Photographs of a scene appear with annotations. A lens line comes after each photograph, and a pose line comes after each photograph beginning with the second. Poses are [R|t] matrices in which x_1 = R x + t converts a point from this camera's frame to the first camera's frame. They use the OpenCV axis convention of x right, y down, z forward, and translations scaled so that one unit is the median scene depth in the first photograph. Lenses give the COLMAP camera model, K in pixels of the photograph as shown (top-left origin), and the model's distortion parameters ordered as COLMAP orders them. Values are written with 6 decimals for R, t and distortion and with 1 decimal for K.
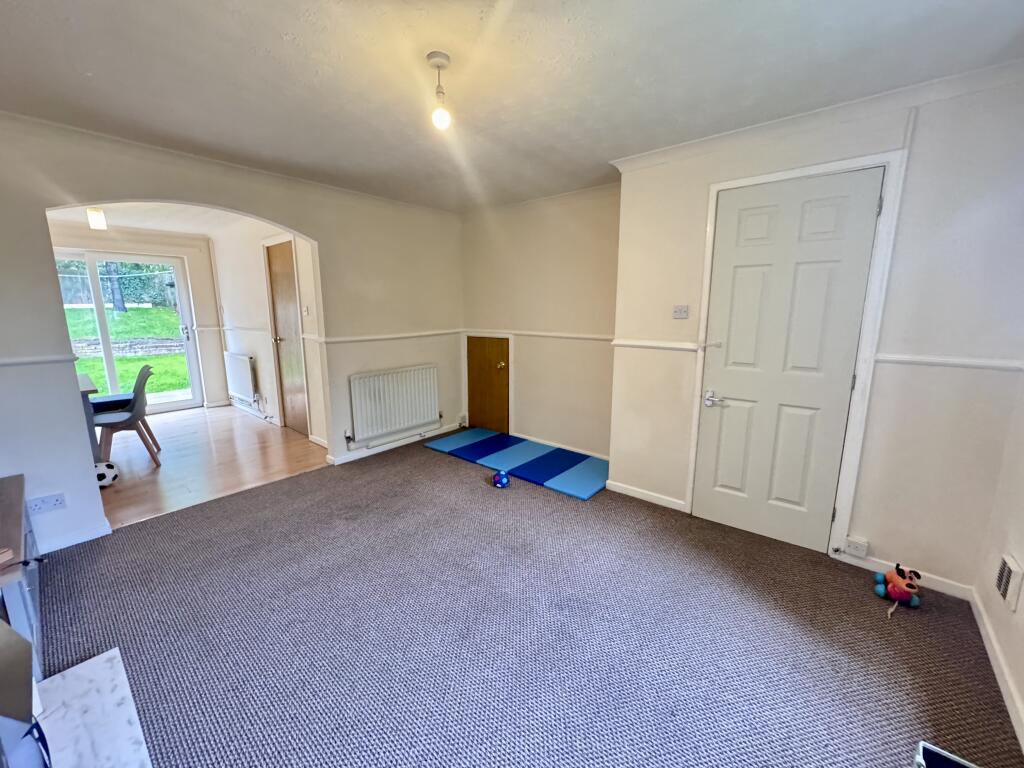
lens RADIAL K [[408.8, 0, 509.6], [0, 408.8, 380.9], [0, 0, 1]] dist [-0.000899, 0.000274]
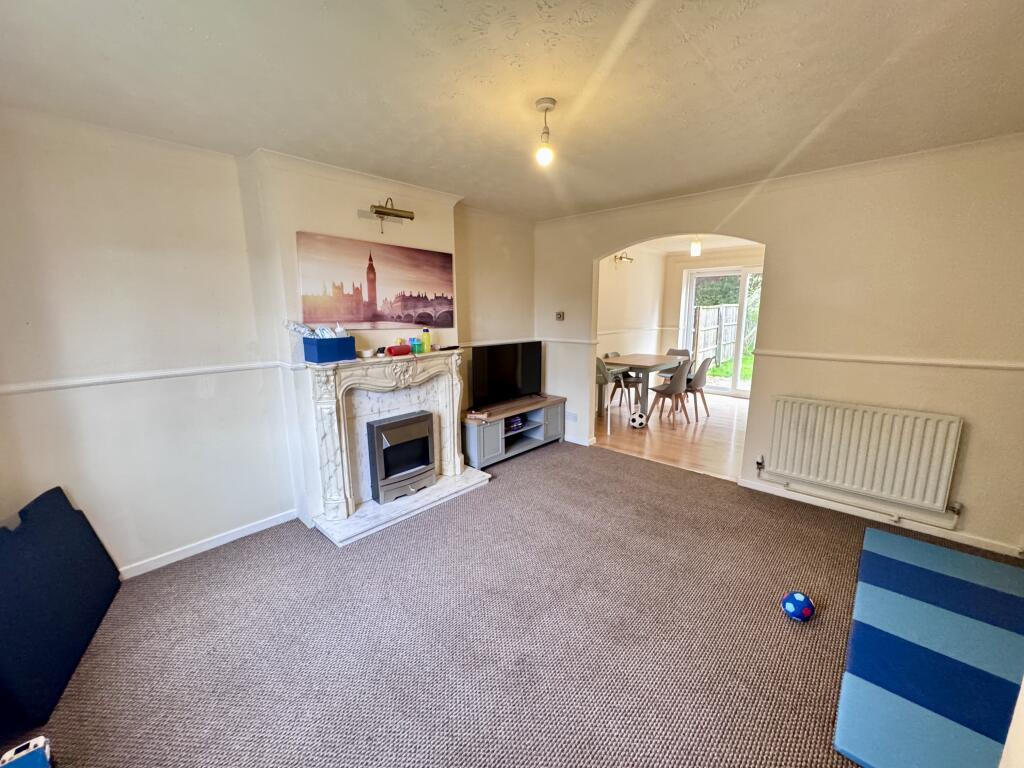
lens RADIAL K [[408.8, 0, 508.3], [0, 408.8, 383.8], [0, 0, 1]] dist [-0.000899, 0.000274]
pose [[-0.060920, 0.186564, -0.980552, 0.481545], [-0.164196, 0.967121, 0.194210, -0.112128], [0.984545, 0.172834, -0.028284, 0.483813]]
